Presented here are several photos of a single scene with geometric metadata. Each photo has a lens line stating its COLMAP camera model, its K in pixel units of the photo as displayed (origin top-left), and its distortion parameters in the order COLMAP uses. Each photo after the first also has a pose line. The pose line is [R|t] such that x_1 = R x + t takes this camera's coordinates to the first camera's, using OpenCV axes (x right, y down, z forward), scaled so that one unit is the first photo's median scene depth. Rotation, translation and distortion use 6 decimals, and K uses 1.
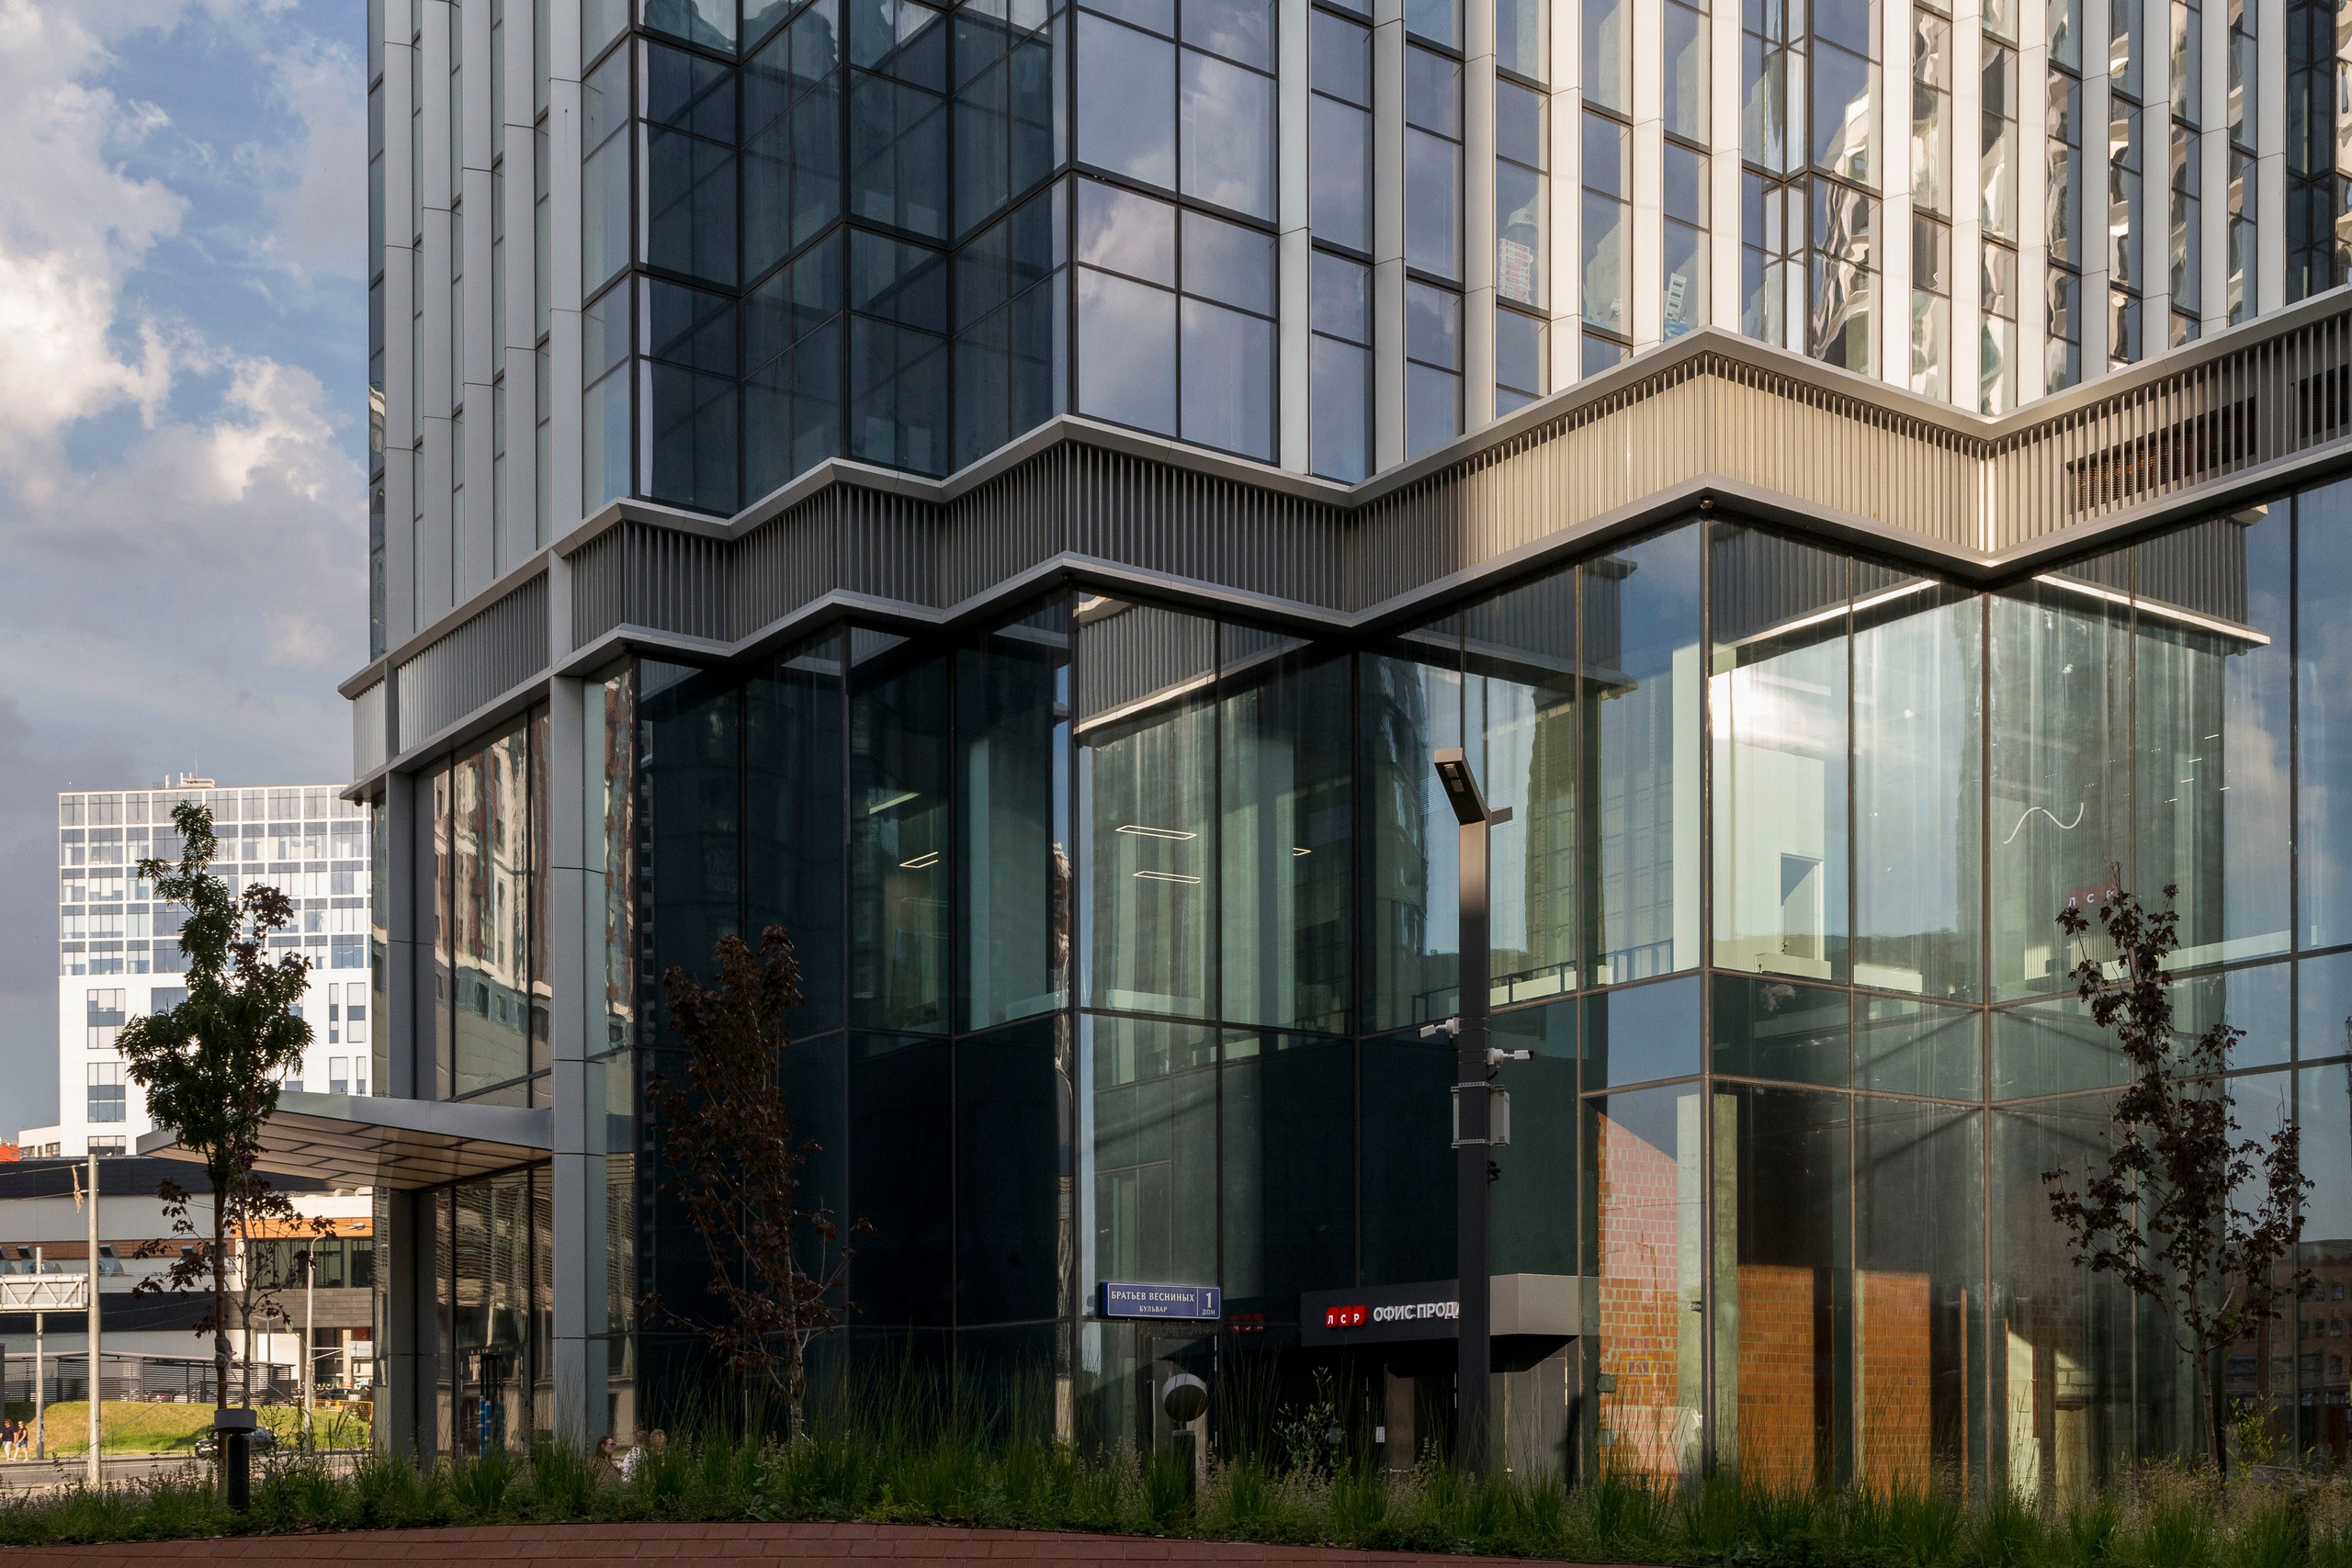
lens RADIAL K [[2783.7, 0, 1176.0], [0, 2783.7, 784.0], [0, 0, 1]] dist [0.025355, -0.027373]
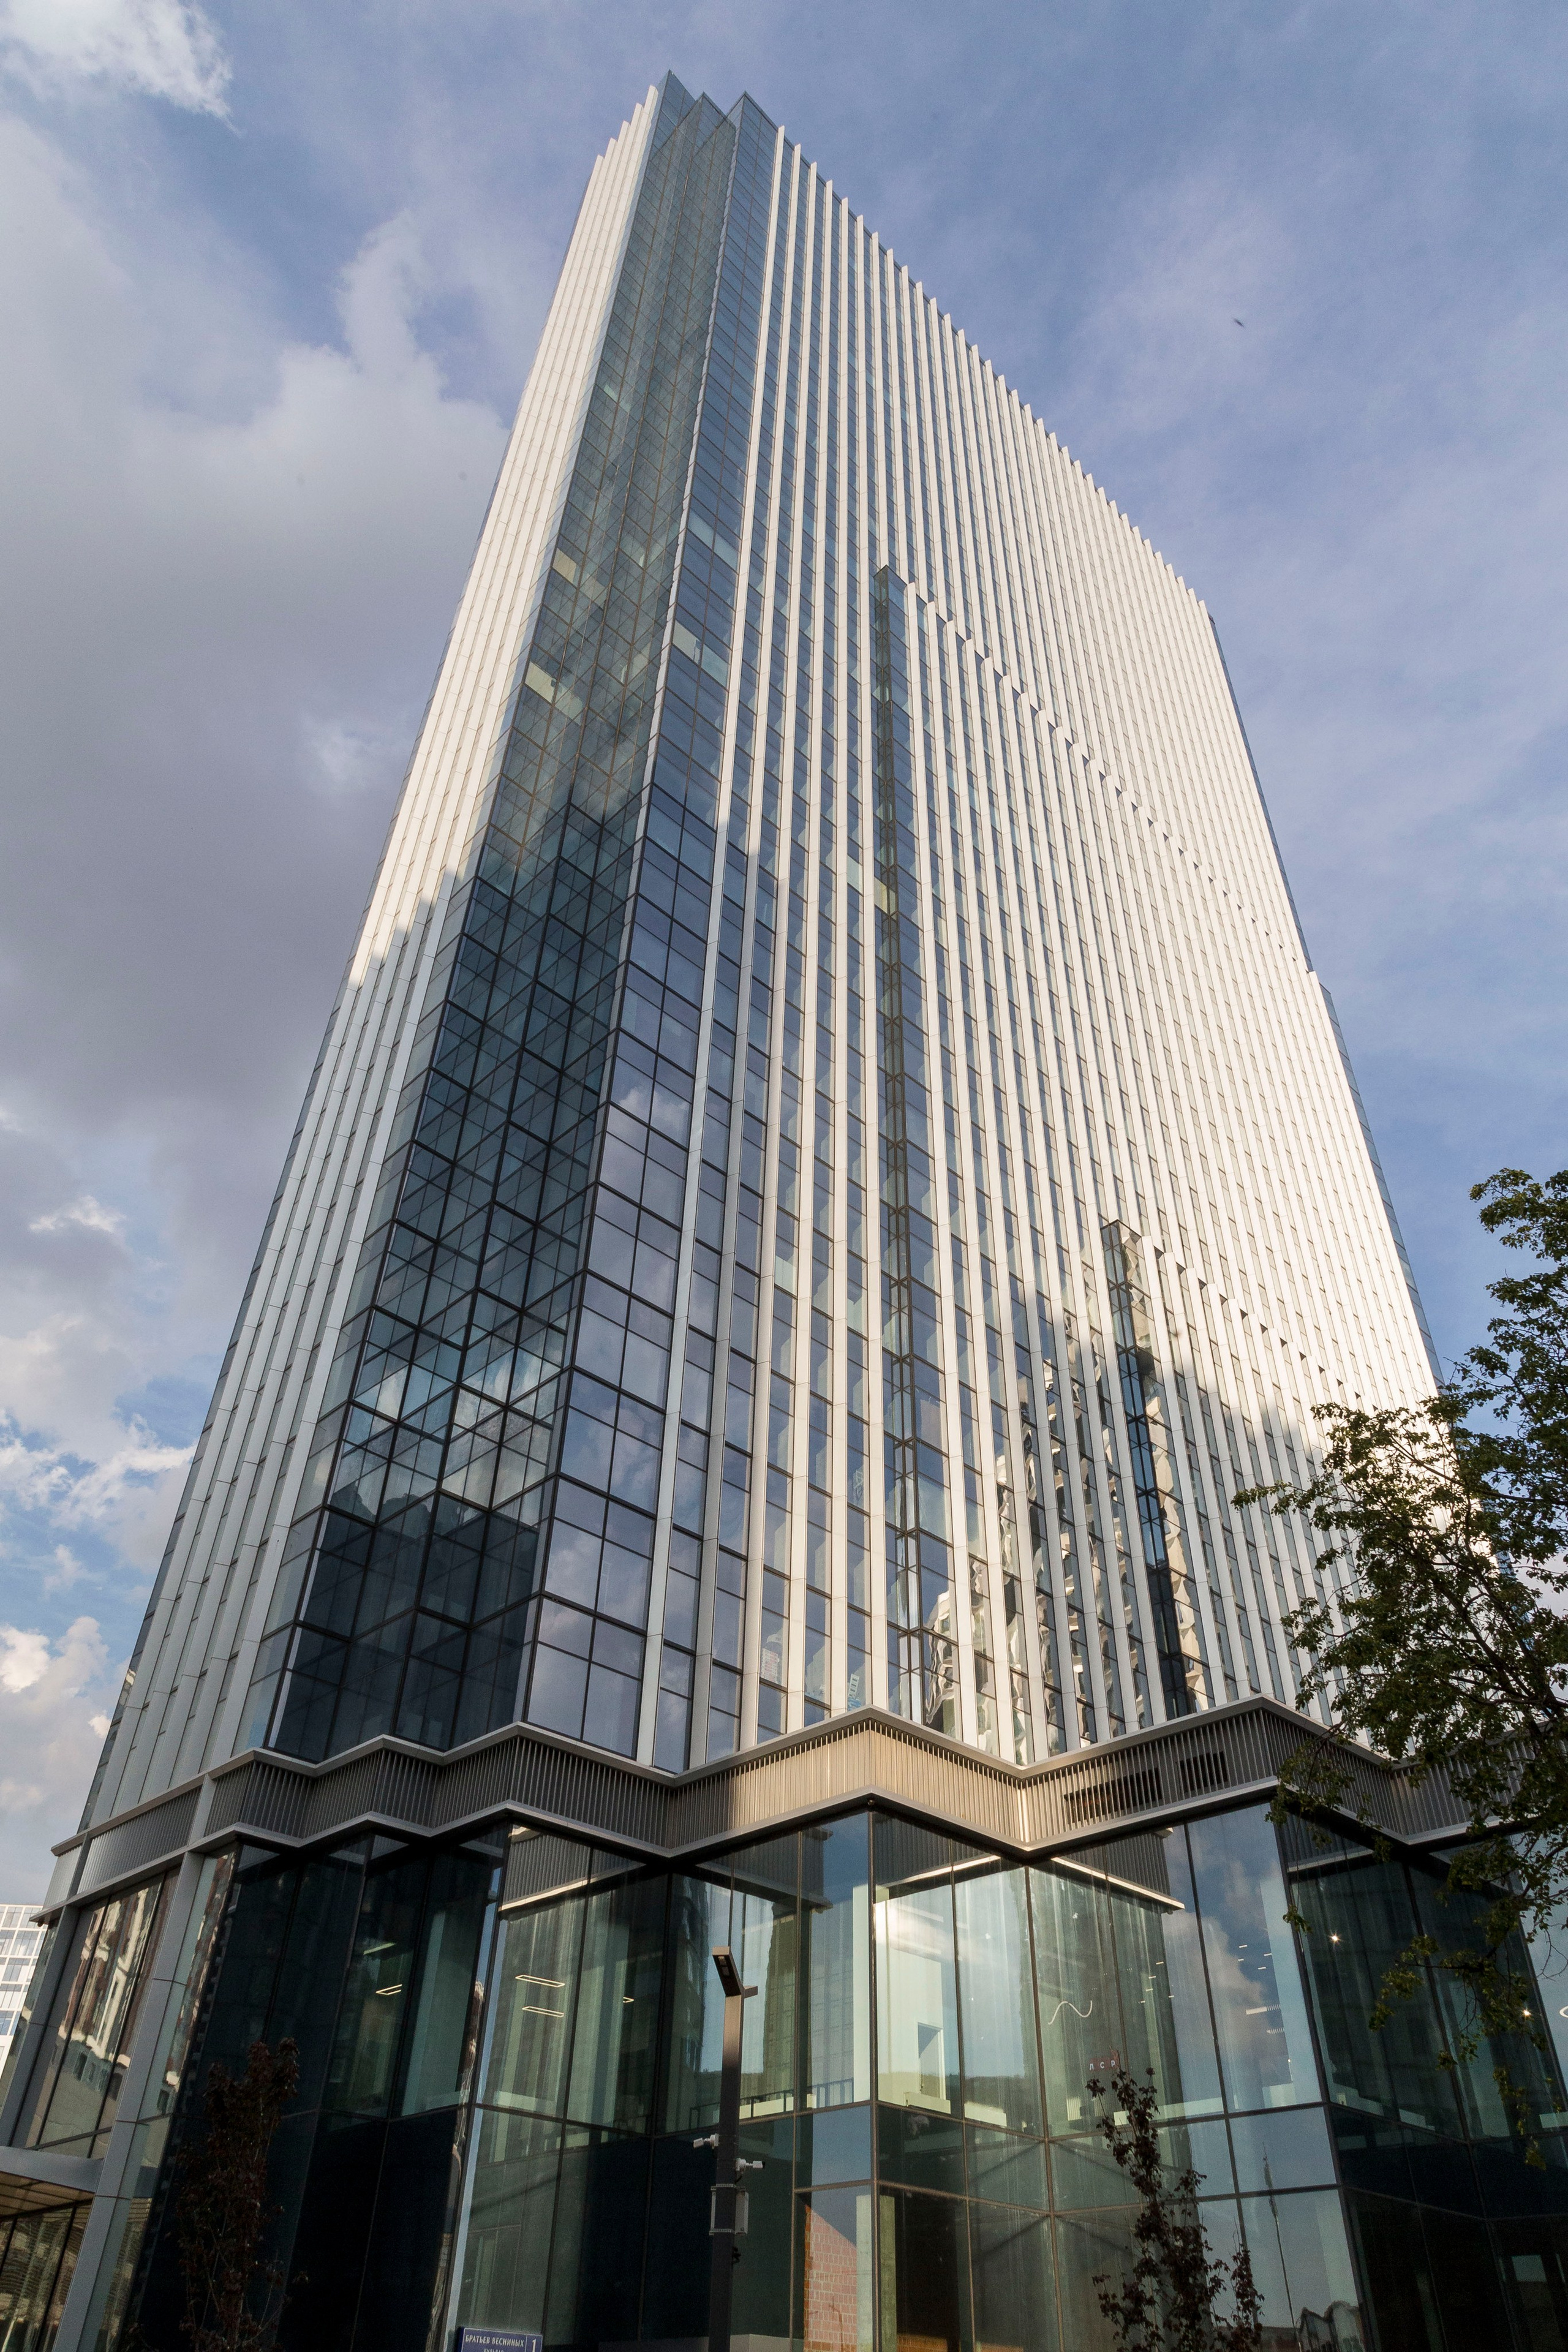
lens RADIAL K [[1535.9, 0, 784.0], [0, 1535.9, 1176.0], [0, 0, 1]] dist [0.008435, 0.002413]
pose [[0.989640, 0.111723, 0.090175, 0.000275], [-0.026900, 0.761234, -0.647919, 0.237782], [-0.141032, 0.638781, 0.756353, 0.000245]]
